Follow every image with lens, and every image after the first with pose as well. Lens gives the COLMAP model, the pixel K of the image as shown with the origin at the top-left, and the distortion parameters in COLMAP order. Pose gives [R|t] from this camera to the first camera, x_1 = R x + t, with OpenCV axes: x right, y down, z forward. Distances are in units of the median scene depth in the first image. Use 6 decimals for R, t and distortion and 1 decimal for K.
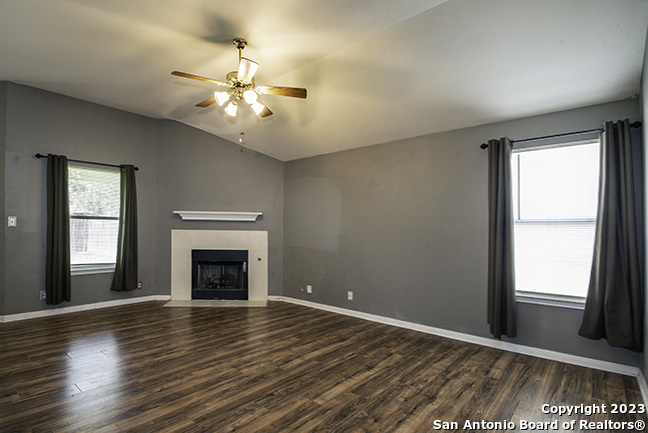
lens RADIAL K [[323.6, 0, 275.5], [0, 323.6, 229.4], [0, 0, 1]] dist [0.038108, -0.034043]
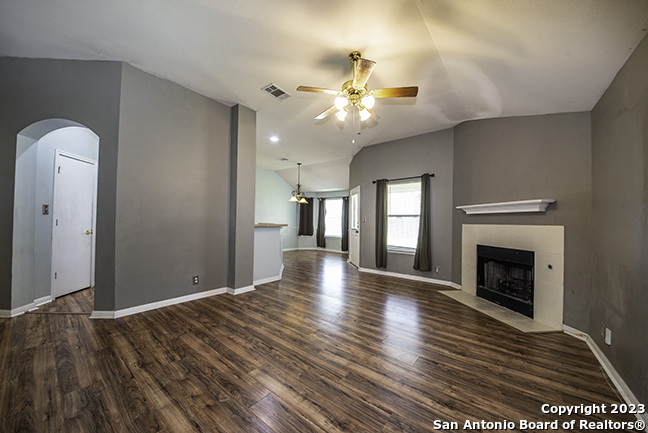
lens RADIAL K [[230.8, 0, 322.1], [0, 230.8, 221.1], [0, 0, 1]] dist [-0.015921, -0.000086]
pose [[0.111296, -0.016323, -0.993653, 0.446522], [-0.014024, 0.999740, -0.017994, 0.012757], [0.993688, 0.015938, 0.111038, 0.539487]]
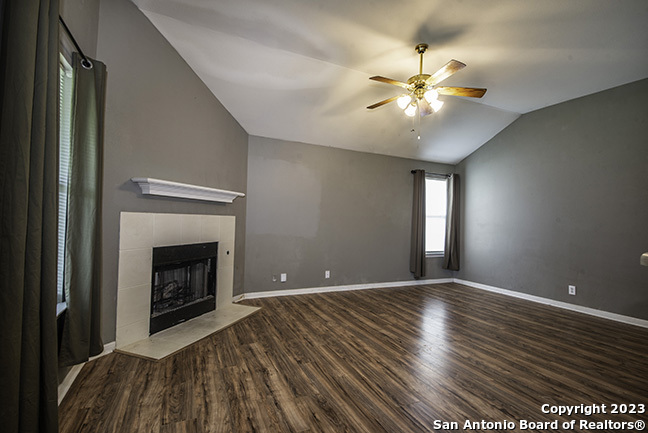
lens RADIAL K [[313.3, 0, 321.5], [0, 313.3, 210.7], [0, 0, 1]] dist [0.033836, -0.030336]
pose [[0.347967, 0.024100, 0.937197, -0.798717], [-0.032147, 0.999388, -0.013763, -0.005157], [-0.936956, -0.025339, 0.348529, 0.622970]]
